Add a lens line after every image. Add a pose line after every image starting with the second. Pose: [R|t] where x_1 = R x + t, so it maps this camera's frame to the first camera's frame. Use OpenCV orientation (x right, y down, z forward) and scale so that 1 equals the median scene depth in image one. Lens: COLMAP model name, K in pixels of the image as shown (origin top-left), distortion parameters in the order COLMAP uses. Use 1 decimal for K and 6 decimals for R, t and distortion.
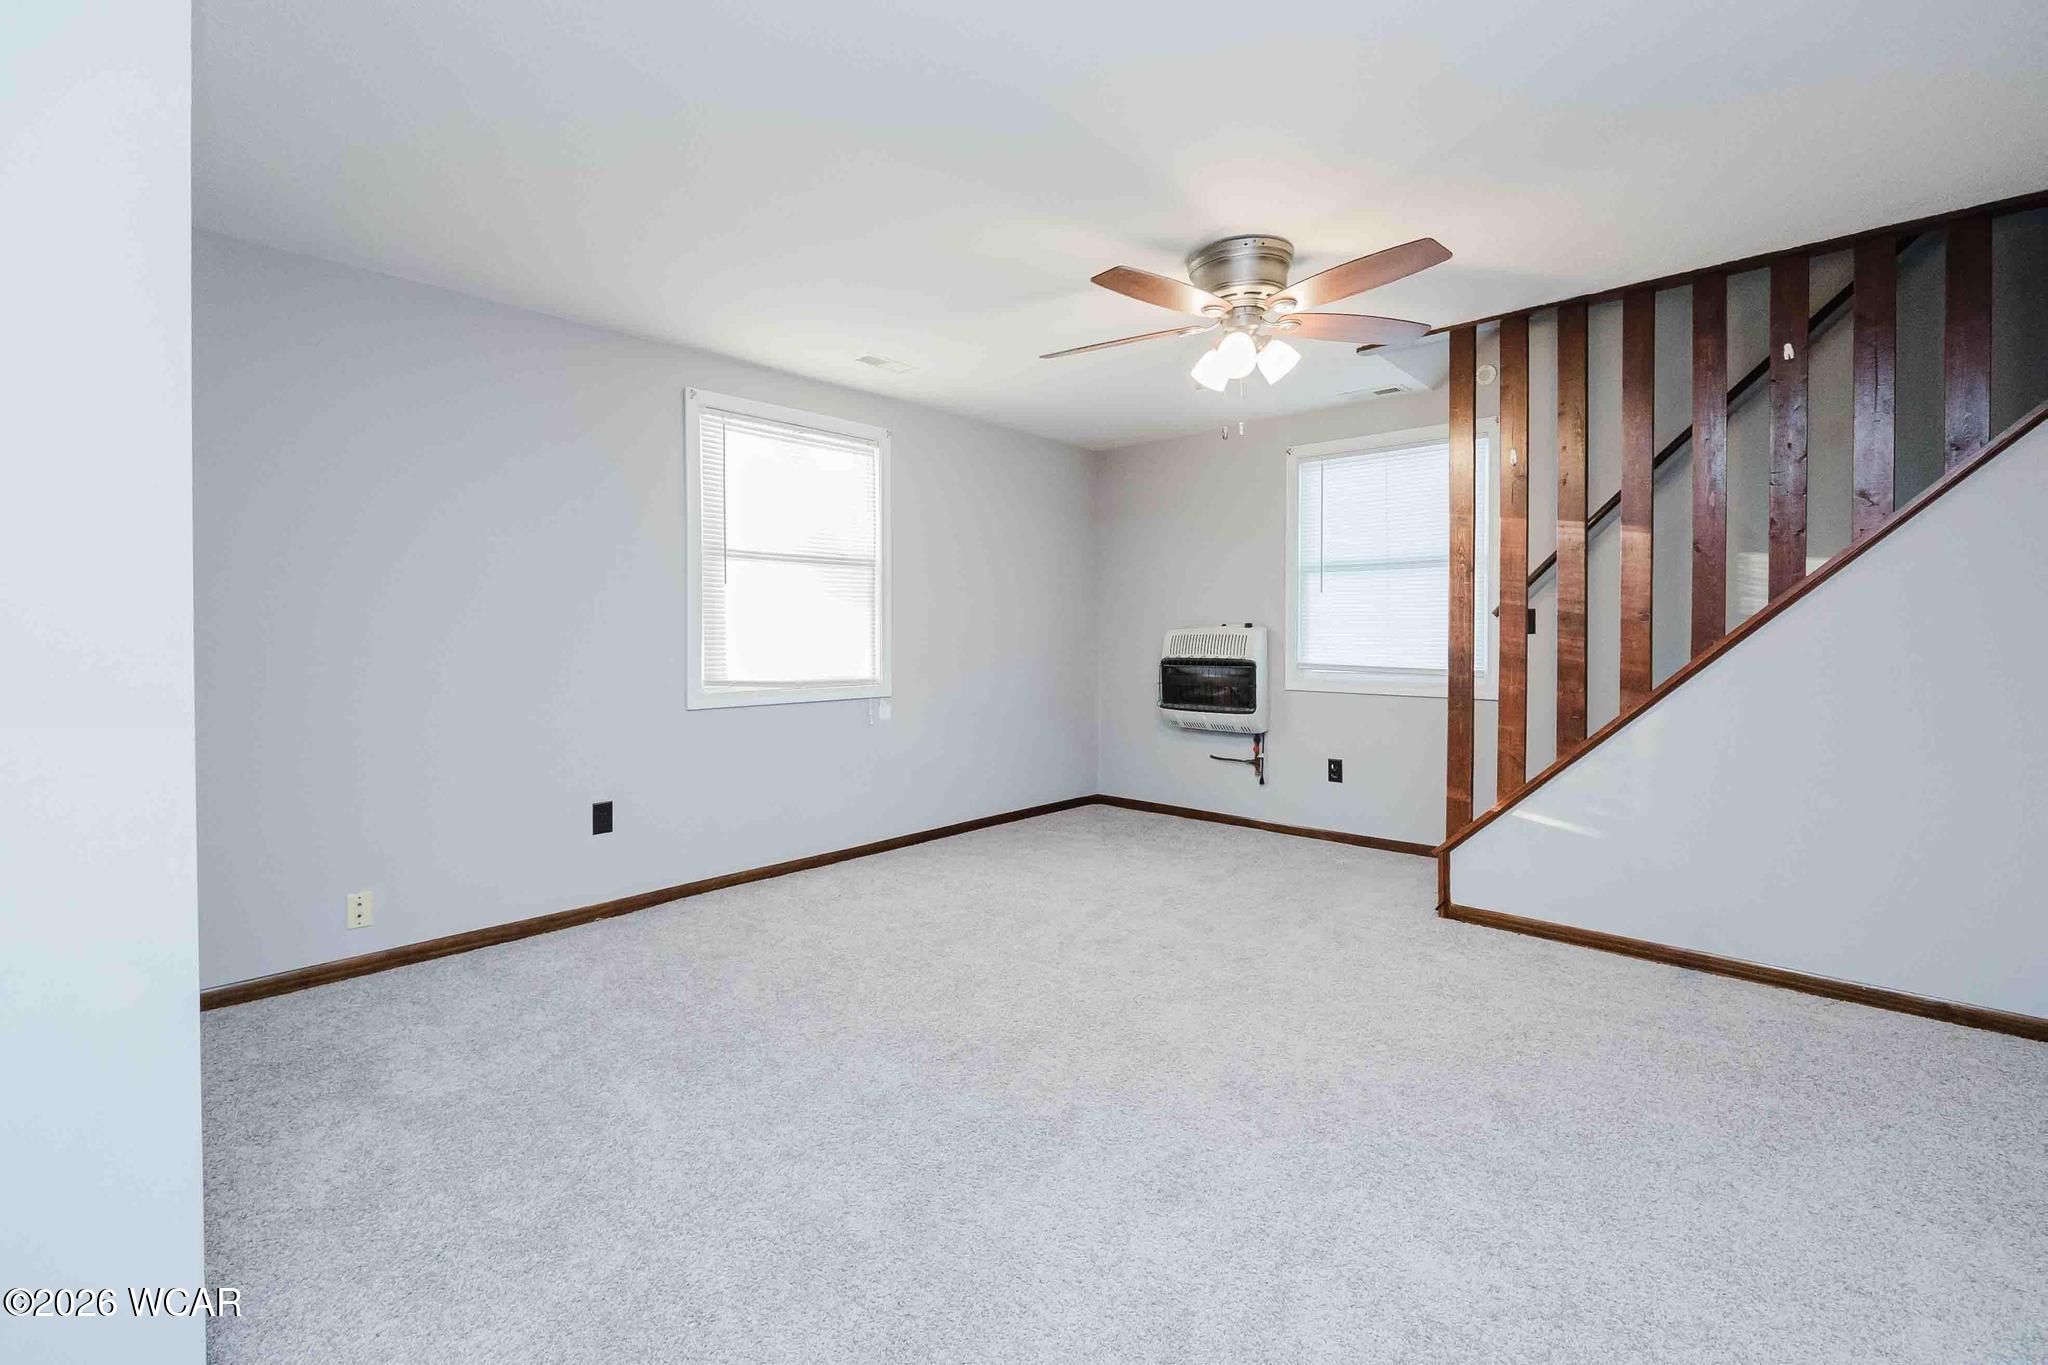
lens RADIAL K [[874.6, 0, 1024.9], [0, 874.6, 639.9], [0, 0, 1]] dist [0.000232, 0.000154]
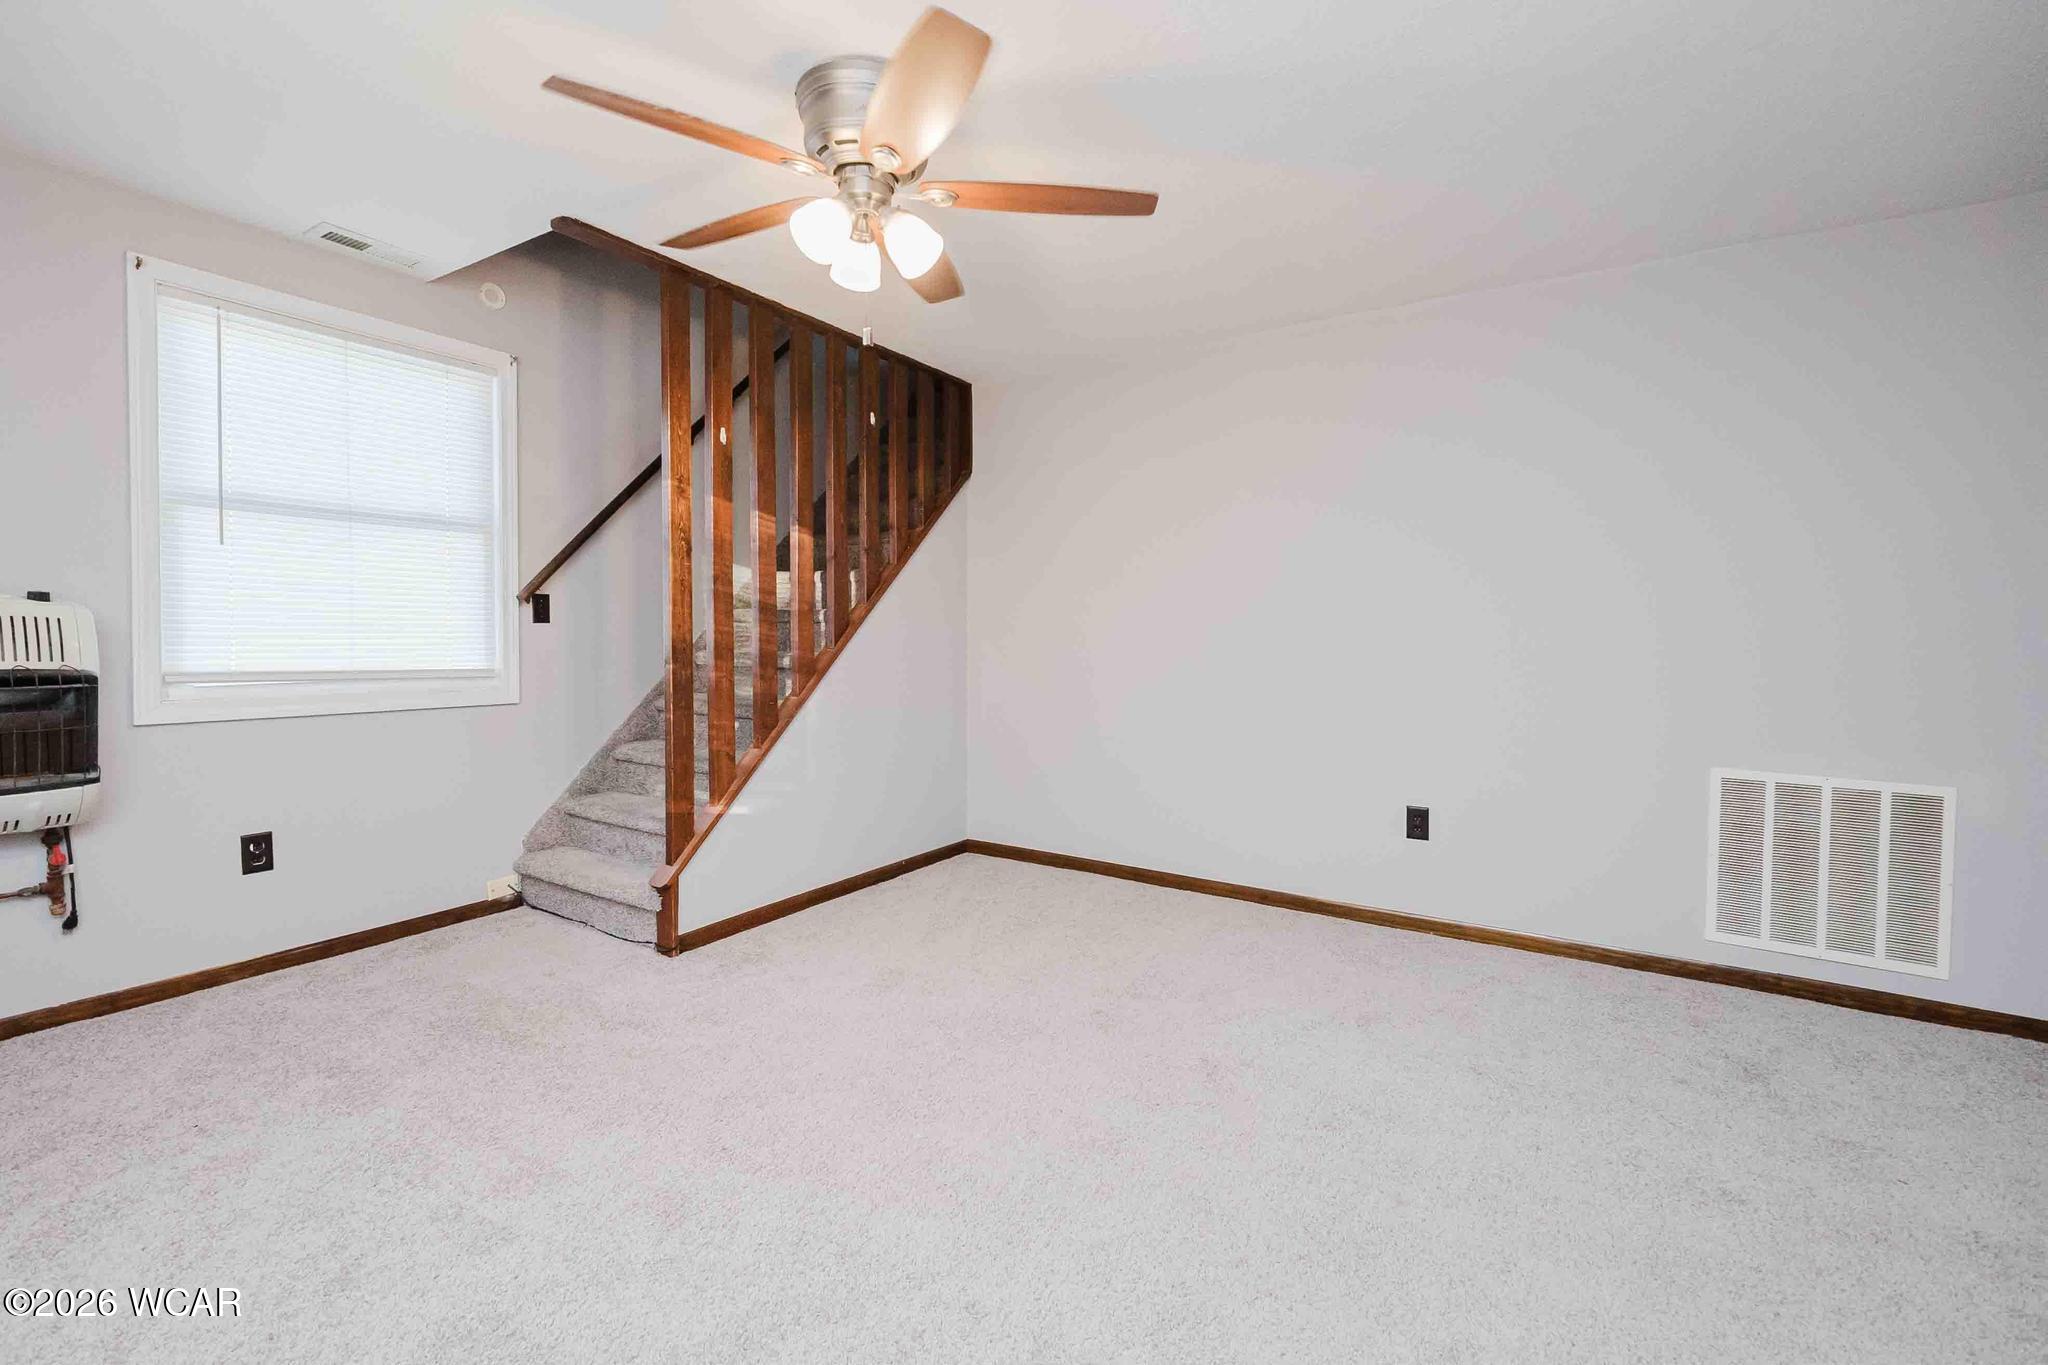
lens RADIAL K [[874.6, 0, 1024.9], [0, 874.6, 639.9], [0, 0, 1]] dist [0.000232, 0.000154]
pose [[-0.188962, -0.000922, 0.981984, -0.310132], [0.003367, 0.999993, 0.001586, 0.008042], [-0.981979, 0.003606, -0.188957, 0.599430]]
